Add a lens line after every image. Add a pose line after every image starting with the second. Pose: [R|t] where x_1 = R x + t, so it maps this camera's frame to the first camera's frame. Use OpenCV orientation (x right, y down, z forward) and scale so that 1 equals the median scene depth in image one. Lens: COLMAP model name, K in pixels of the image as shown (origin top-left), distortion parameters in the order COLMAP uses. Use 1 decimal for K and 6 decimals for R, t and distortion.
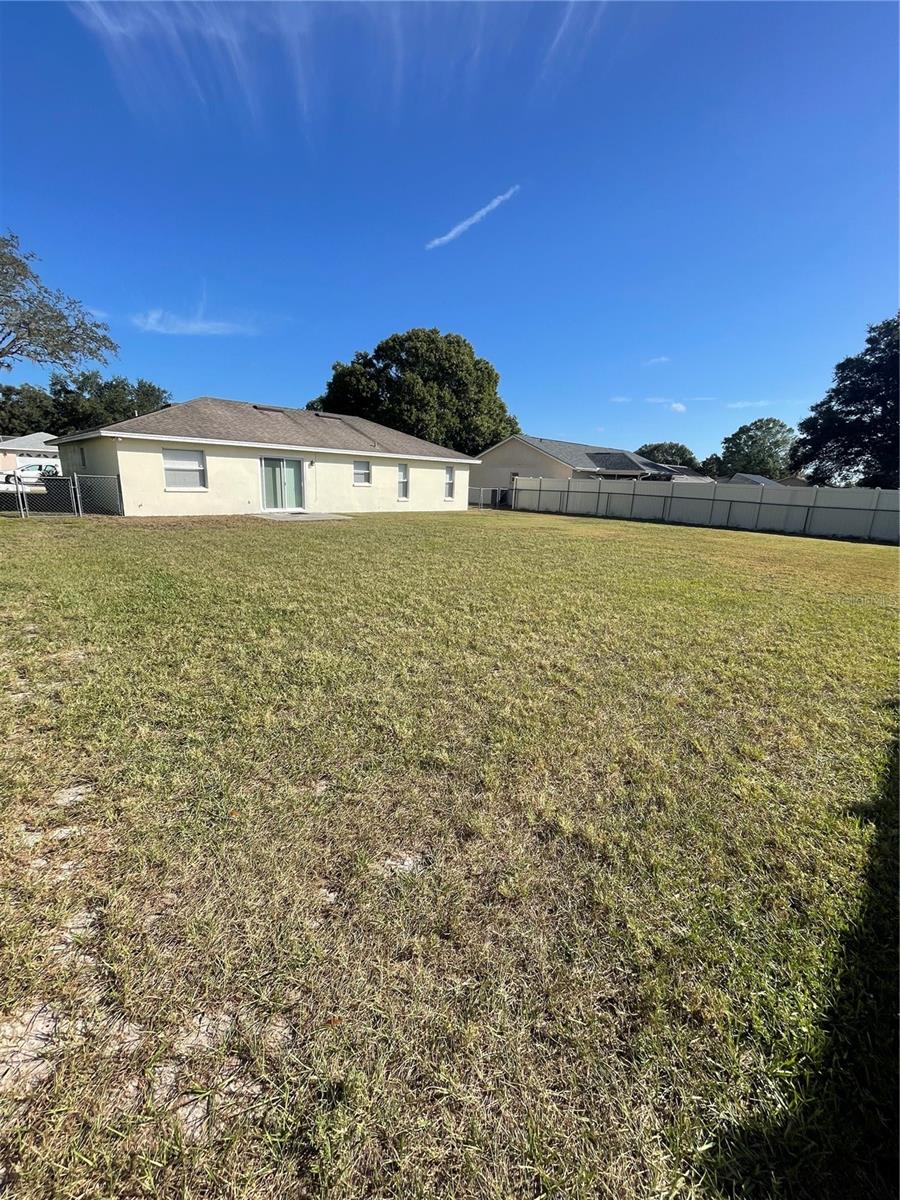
lens RADIAL K [[480.5, 0, 449.9], [0, 480.5, 603.7], [0, 0, 1]] dist [-0.009381, 0.002338]
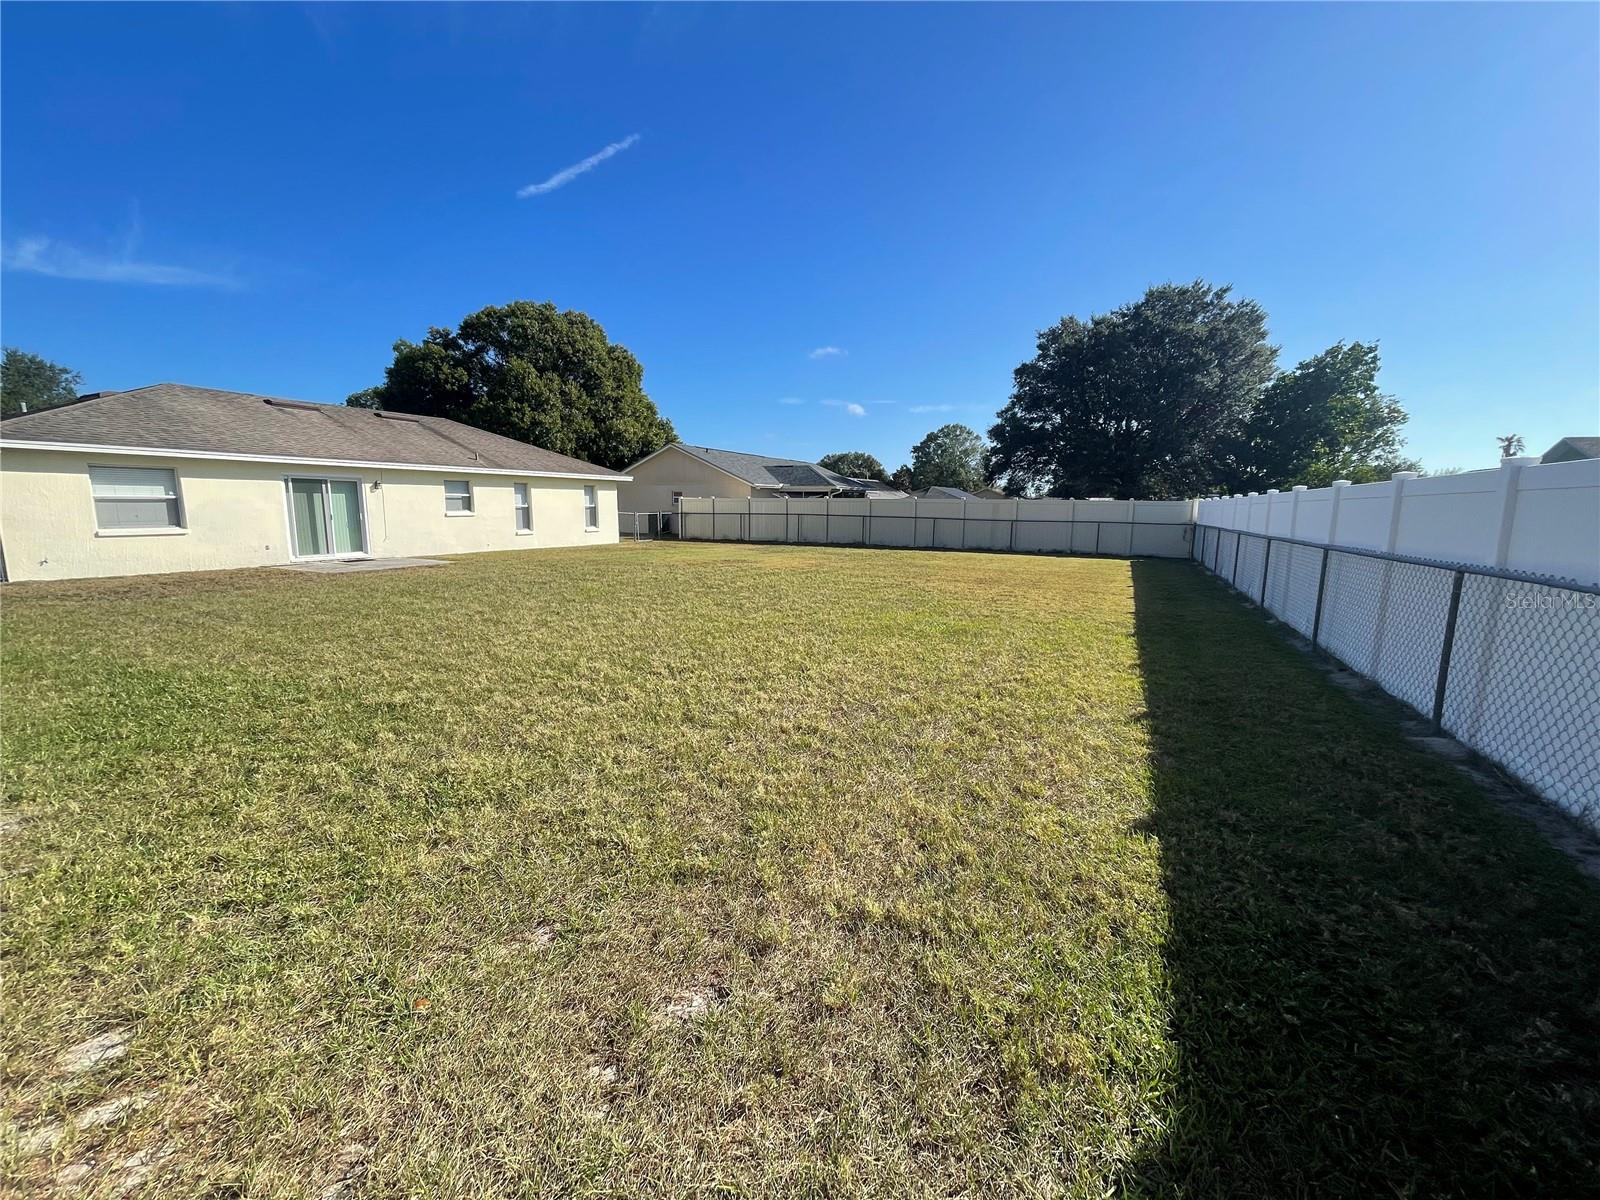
lens RADIAL K [[640.6, 0, 803.5], [0, 640.6, 604.4], [0, 0, 1]] dist [-0.009381, 0.002338]
pose [[0.944642, -0.078425, 0.318593, -0.075837], [0.106985, 0.991567, -0.073133, 0.002602], [-0.310171, 0.103169, 0.945066, -0.027763]]
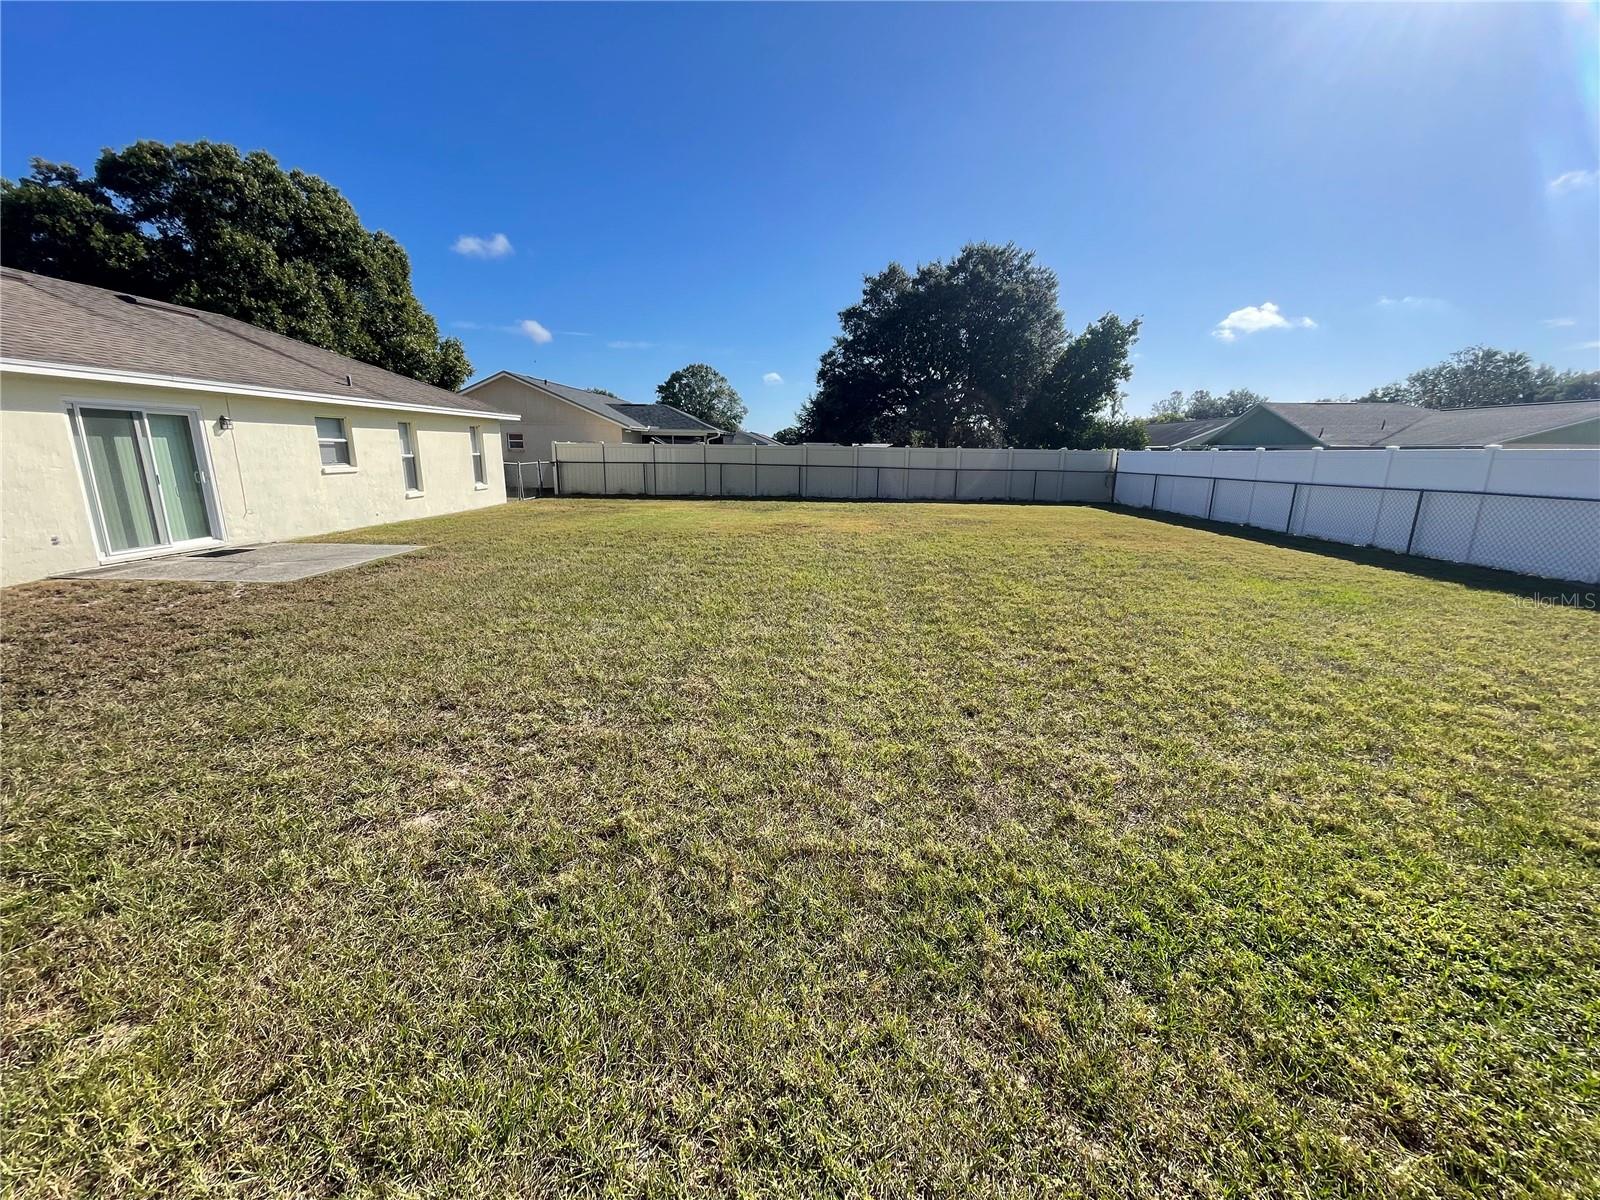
lens RADIAL K [[640.6, 0, 803.5], [0, 640.6, 604.4], [0, 0, 1]] dist [-0.009381, 0.002338]
pose [[0.722916, -0.188303, 0.664781, -1.133758], [0.186199, 0.979645, 0.075008, -0.342135], [-0.665374, 0.069557, 0.743263, 1.070034]]
